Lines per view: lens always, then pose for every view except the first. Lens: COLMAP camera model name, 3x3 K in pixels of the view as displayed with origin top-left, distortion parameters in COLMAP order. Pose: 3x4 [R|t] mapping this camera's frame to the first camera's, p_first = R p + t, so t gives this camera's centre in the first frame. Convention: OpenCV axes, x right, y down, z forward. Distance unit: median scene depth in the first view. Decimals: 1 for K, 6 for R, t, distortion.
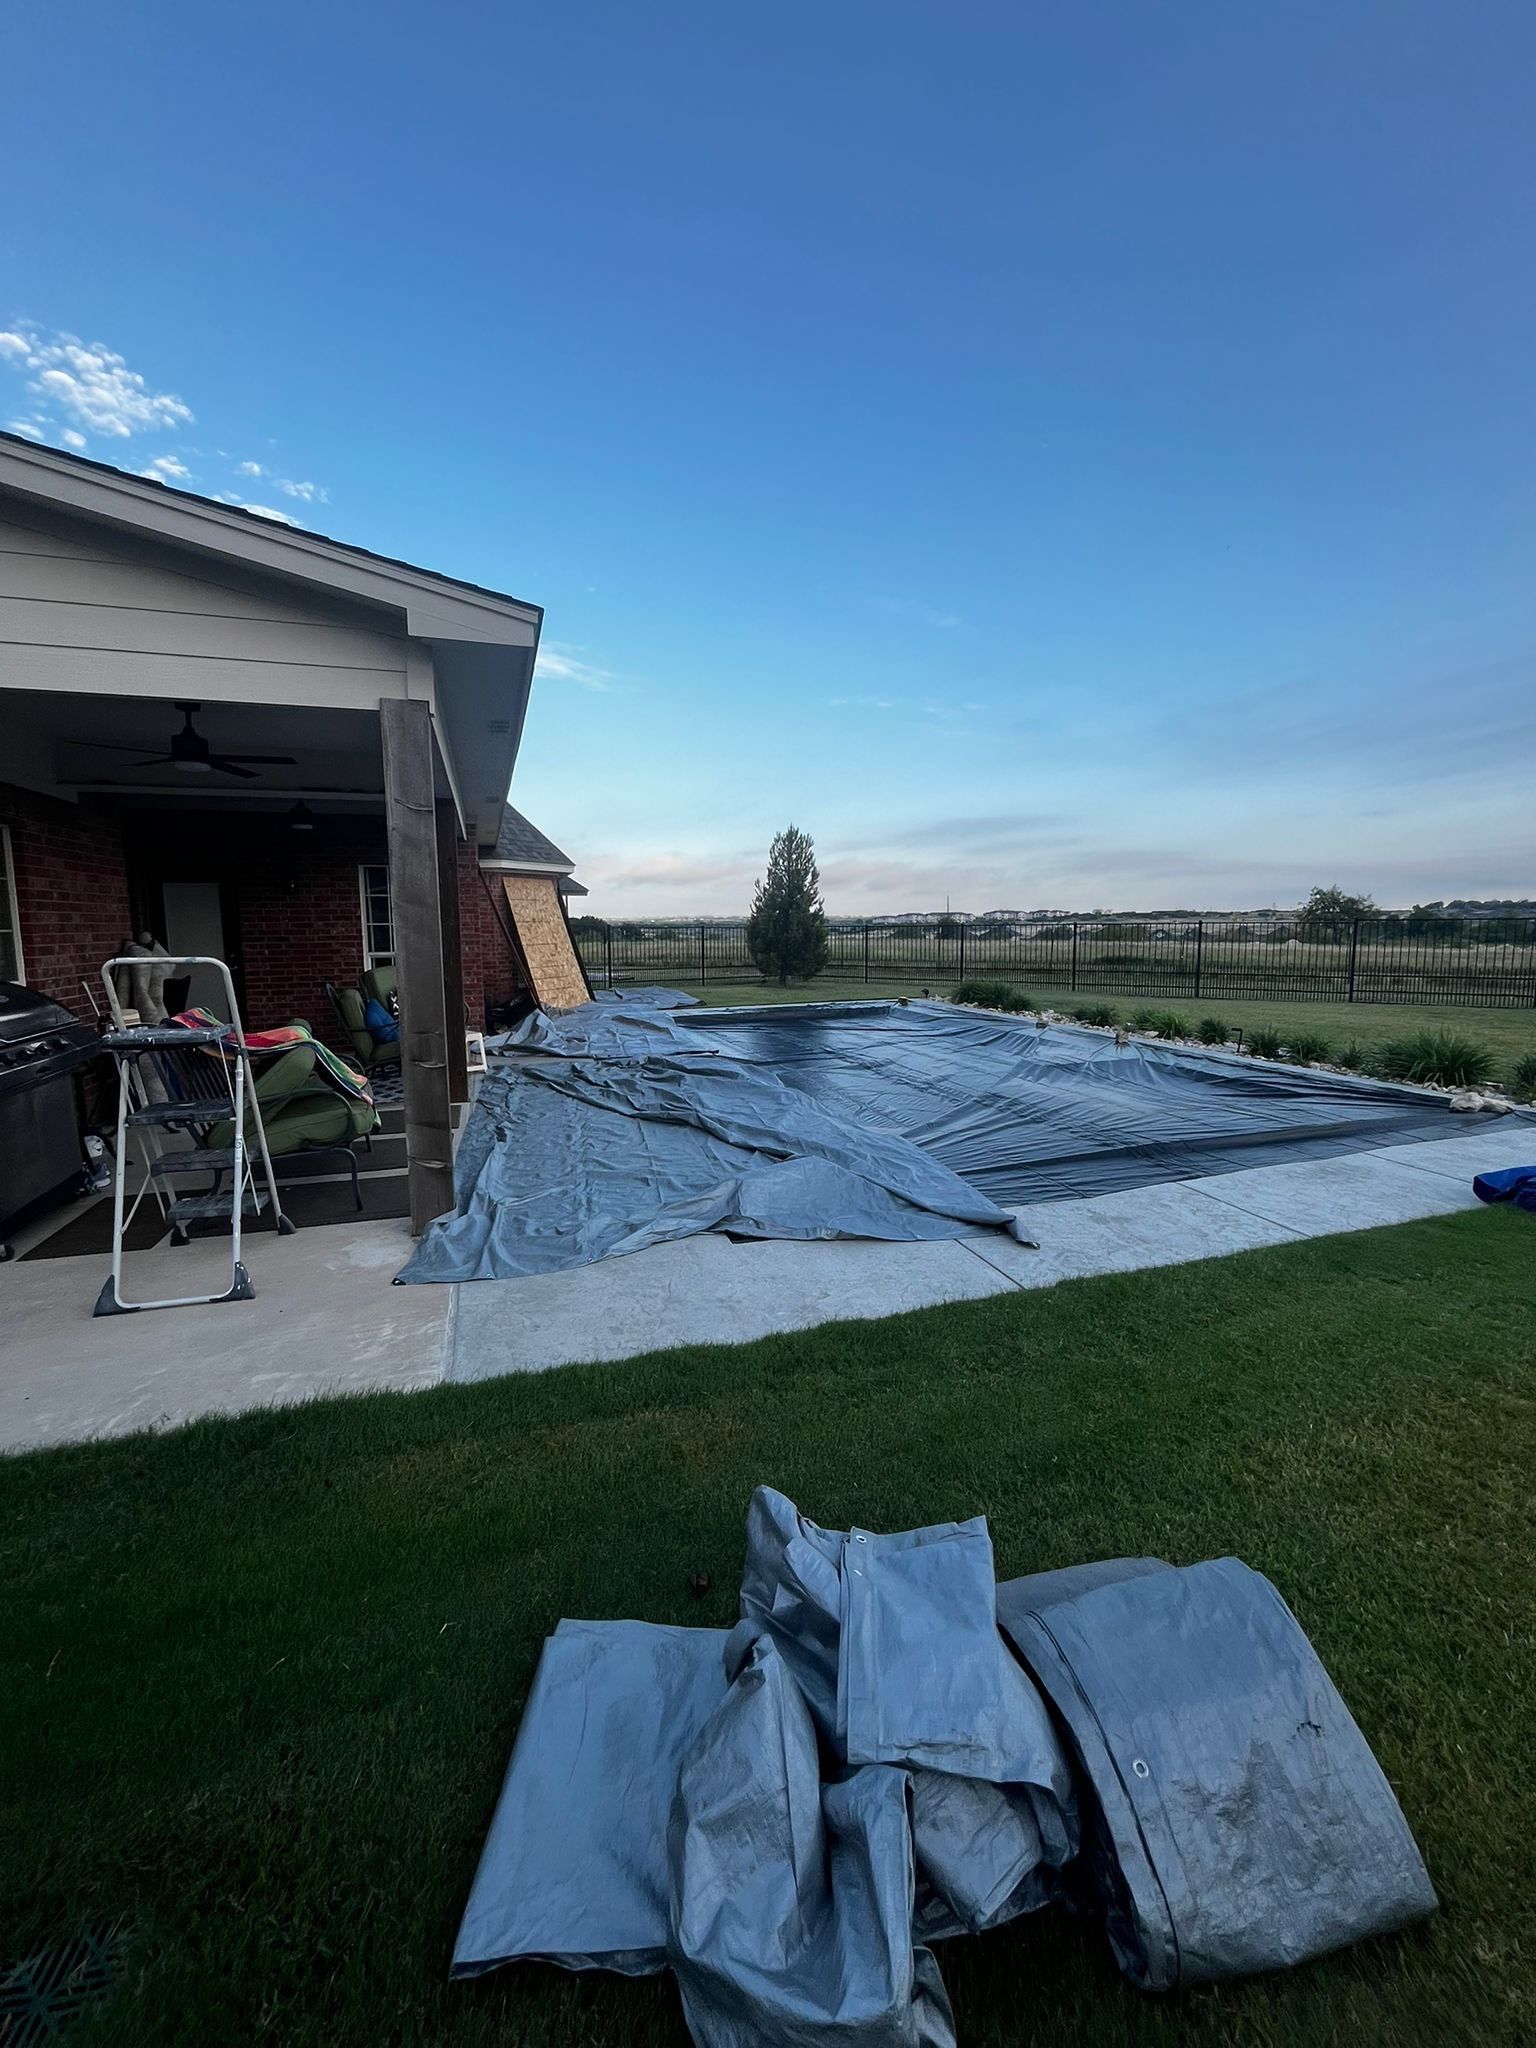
lens RADIAL K [[854.4, 0, 719.2], [0, 854.4, 1022.1], [0, 0, 1]] dist [-0.000732, 0.000061]
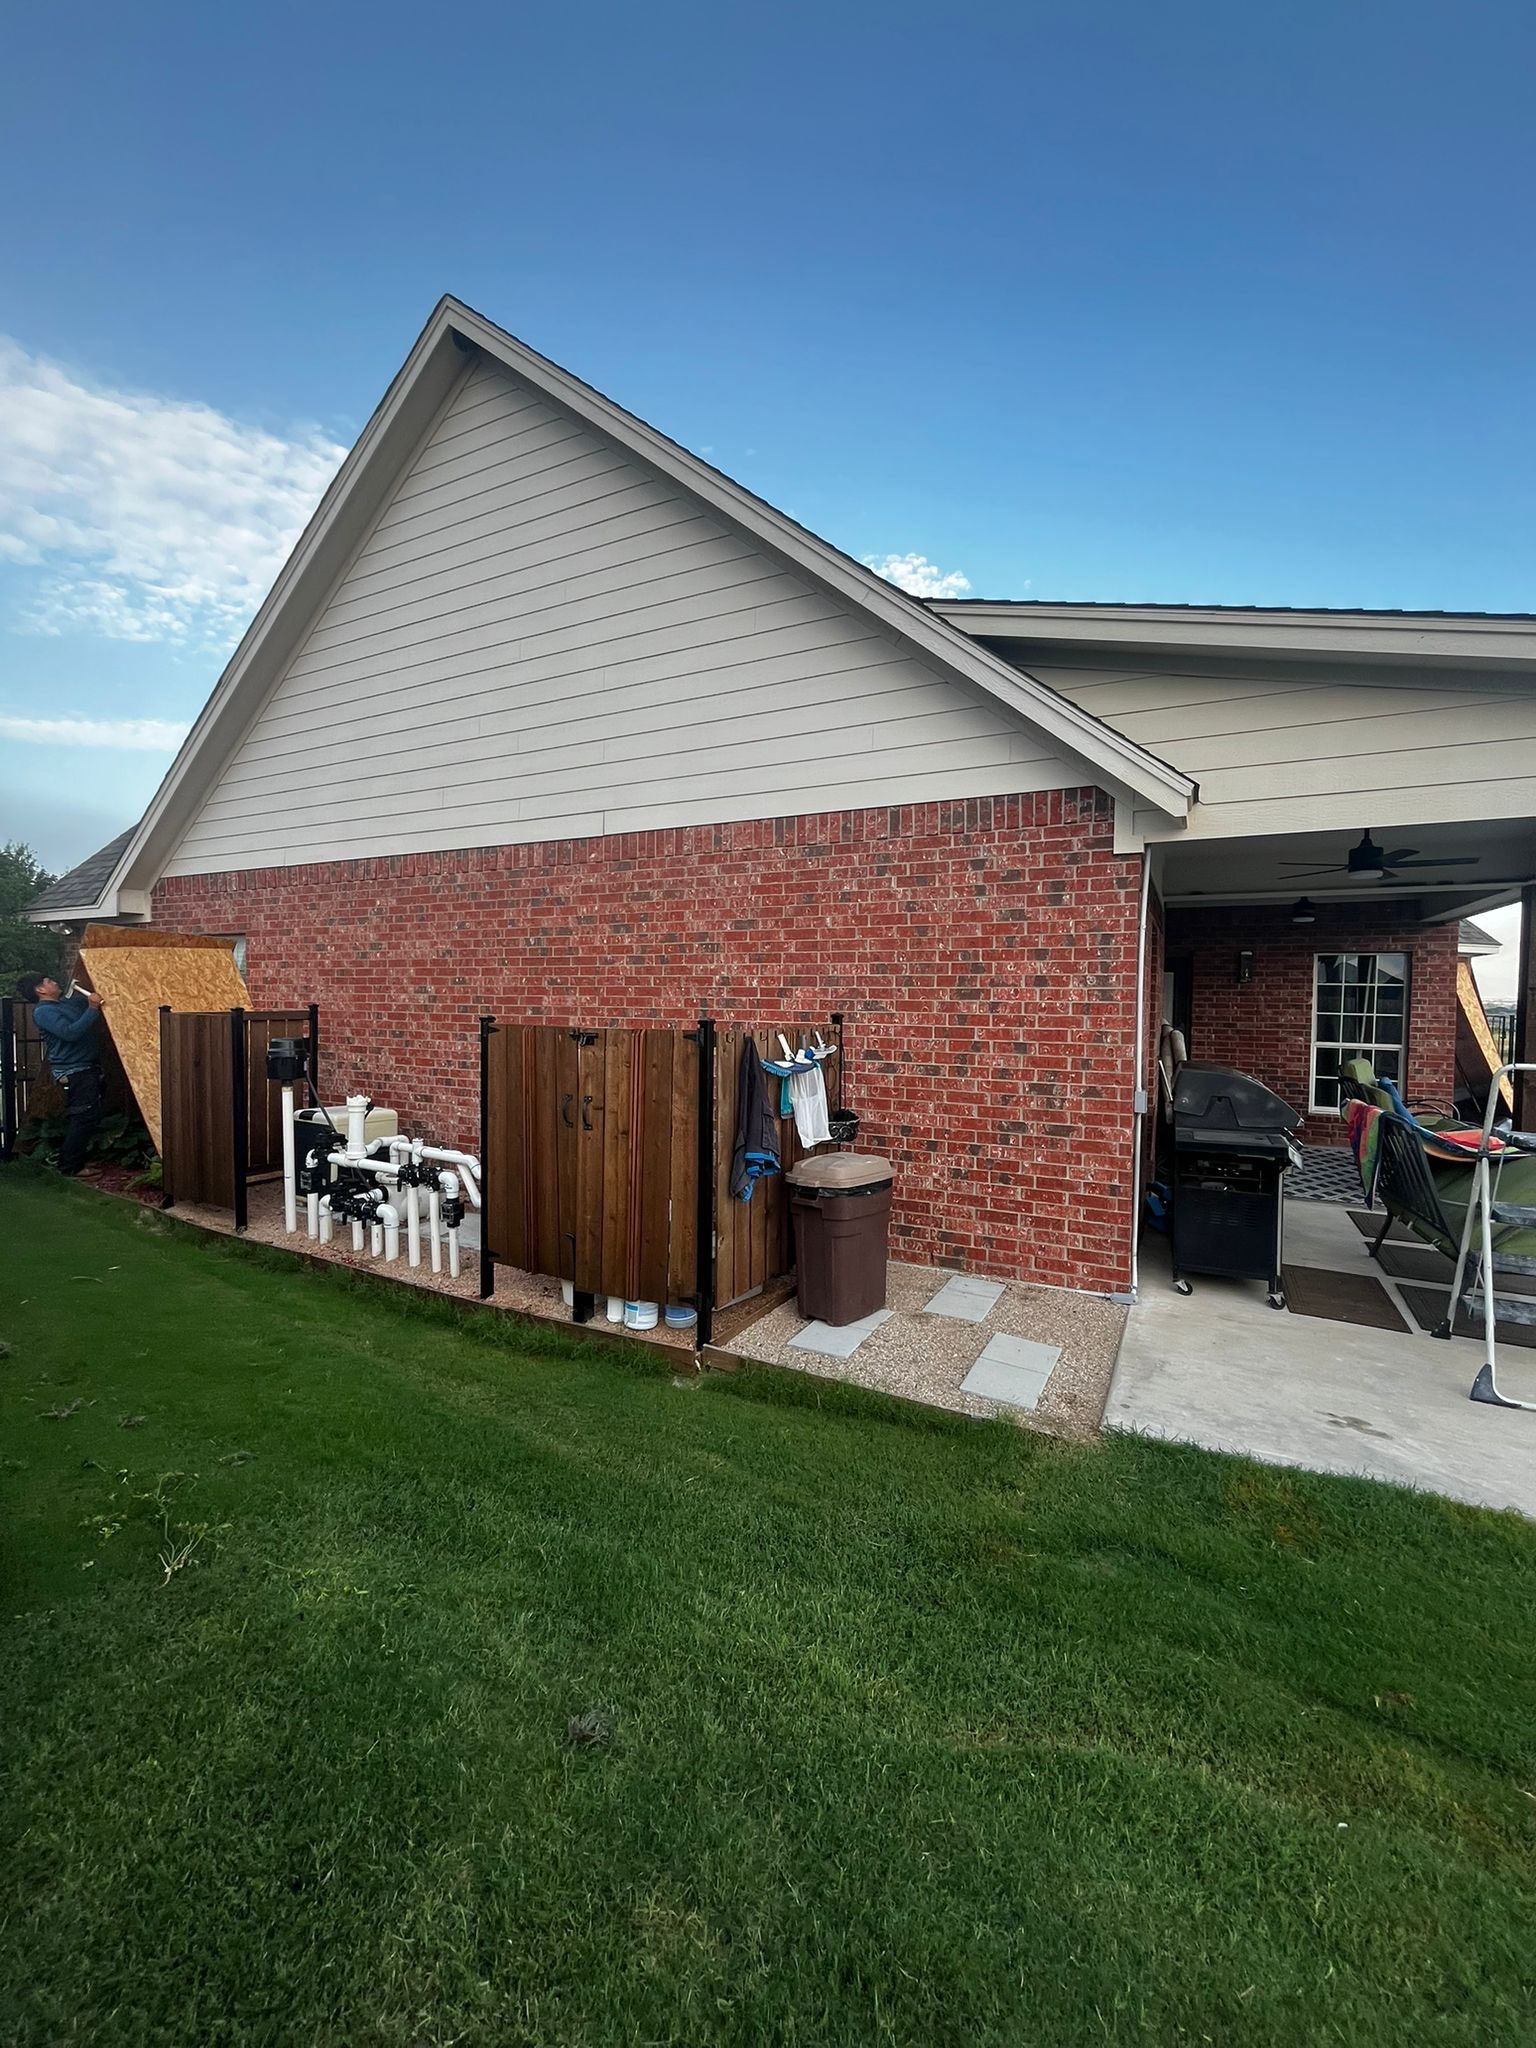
lens RADIAL K [[830.1, 0, 764.7], [0, 830.1, 1018.5], [0, 0, 1]] dist [-0.003731, 0.000199]
pose [[0.698583, 0.038360, -0.714500, -0.490126], [-0.105810, 0.993122, -0.050133, 0.015613], [0.707663, 0.110623, 0.697837, -0.299843]]
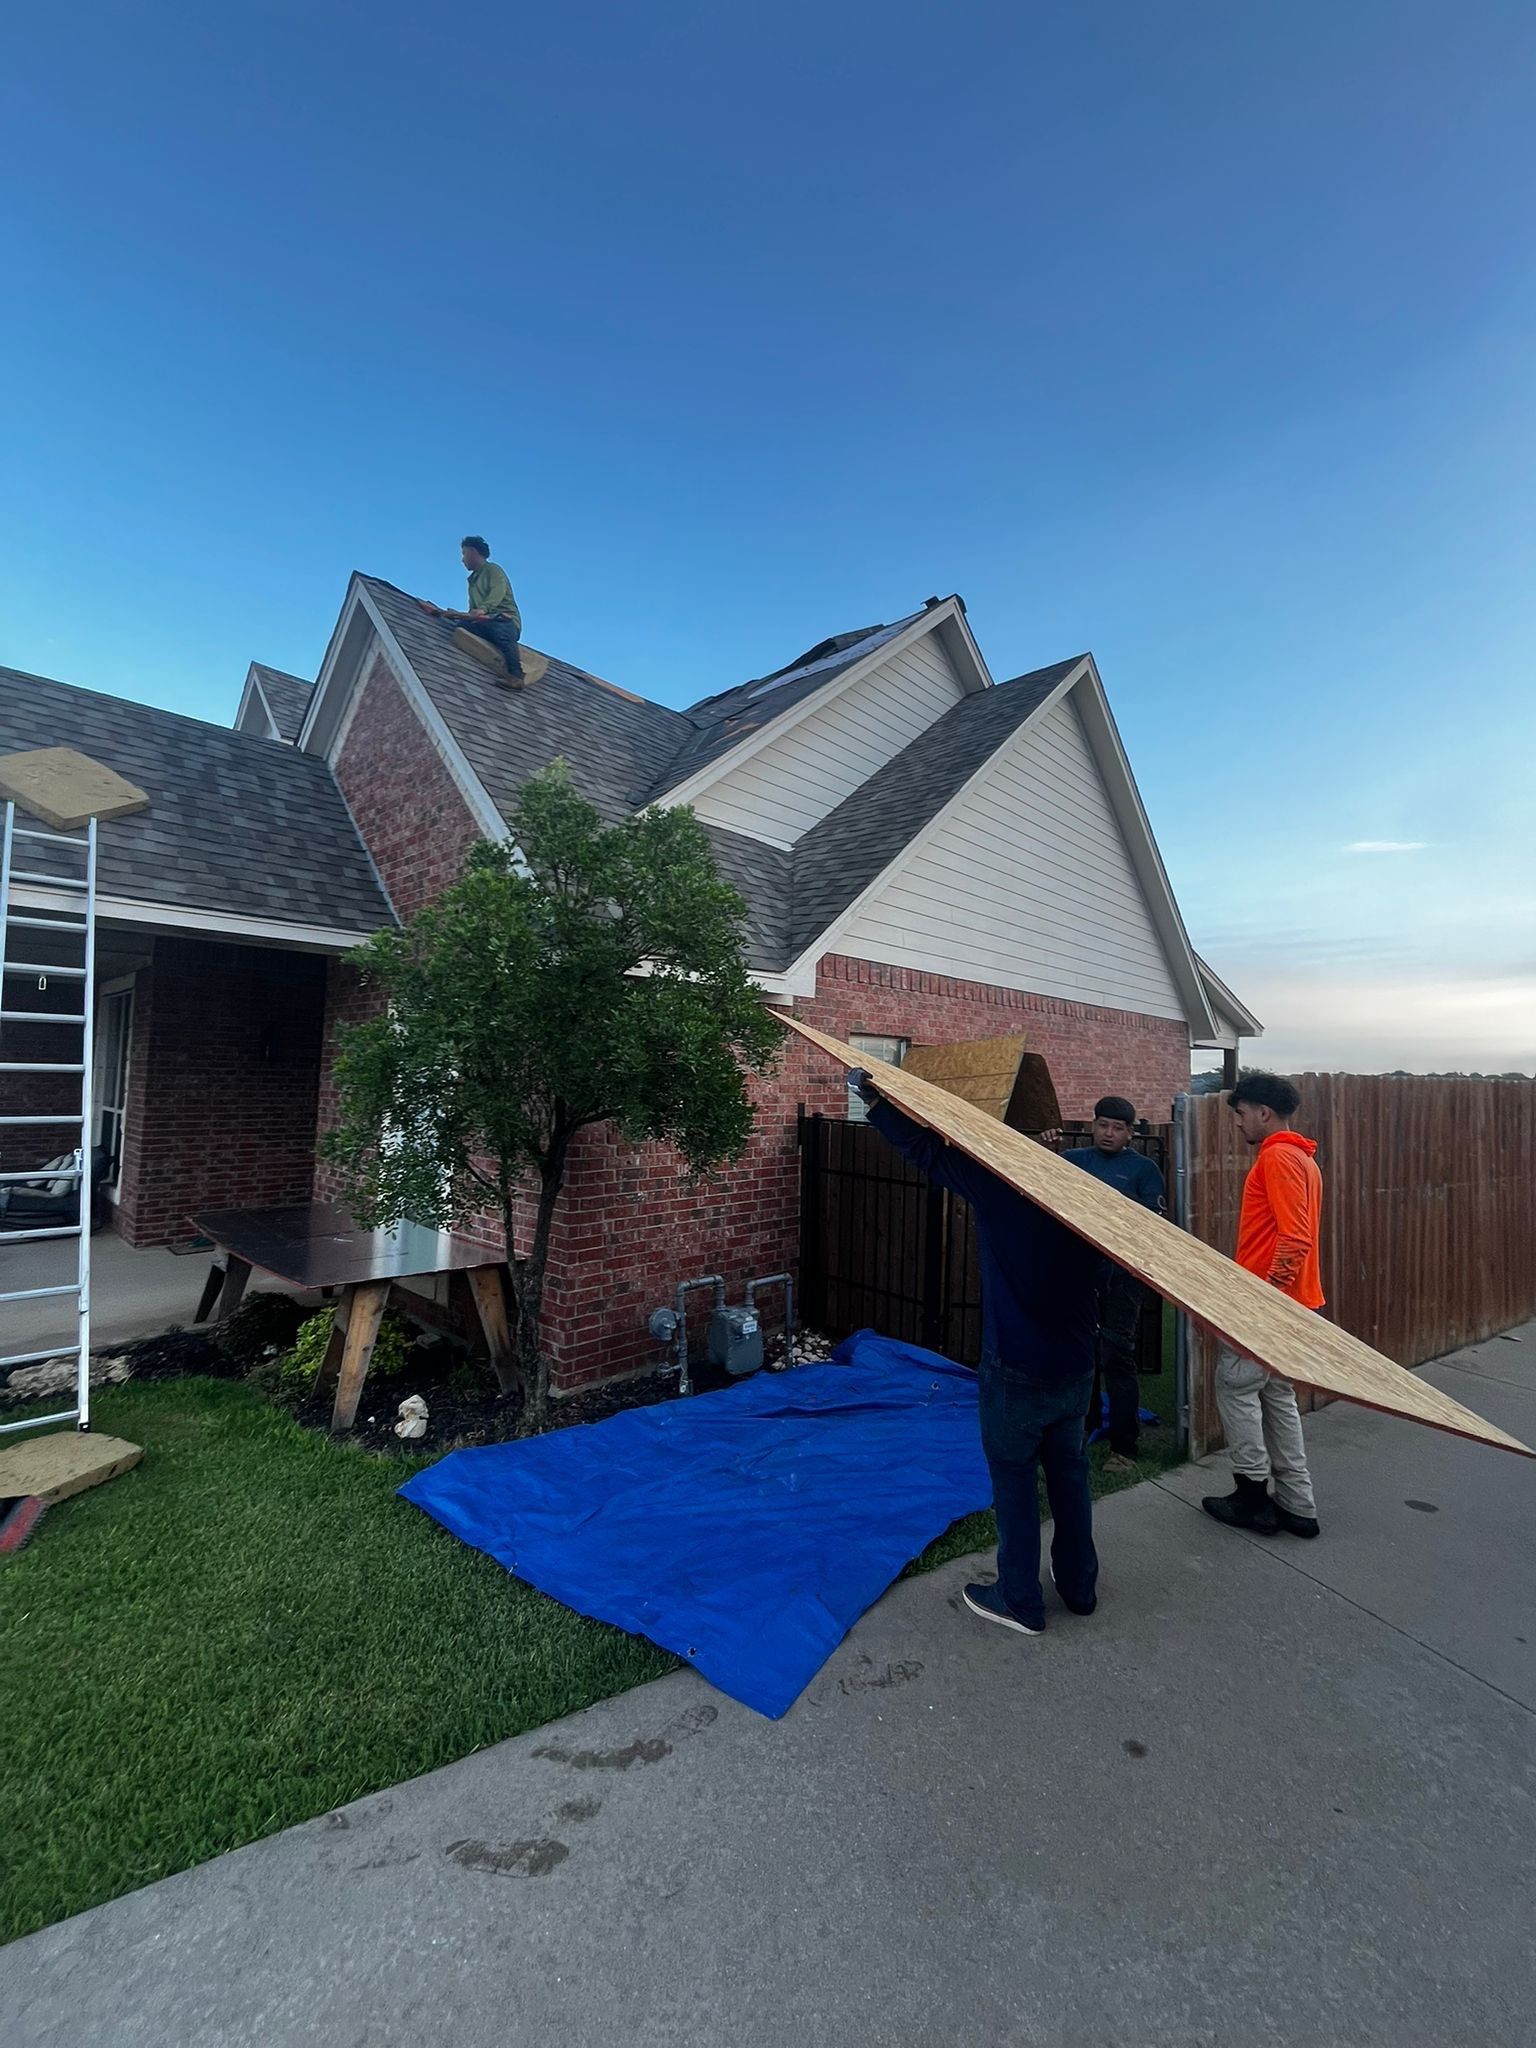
lens RADIAL K [[830.1, 0, 764.7], [0, 830.1, 1018.5], [0, 0, 1]] dist [-0.003731, 0.000199]
pose [[0.879730, 0.065274, 0.470971, -3.099768], [0.020765, 0.984312, -0.175208, 0.091851], [-0.475020, 0.163916, 0.864574, -1.017493]]
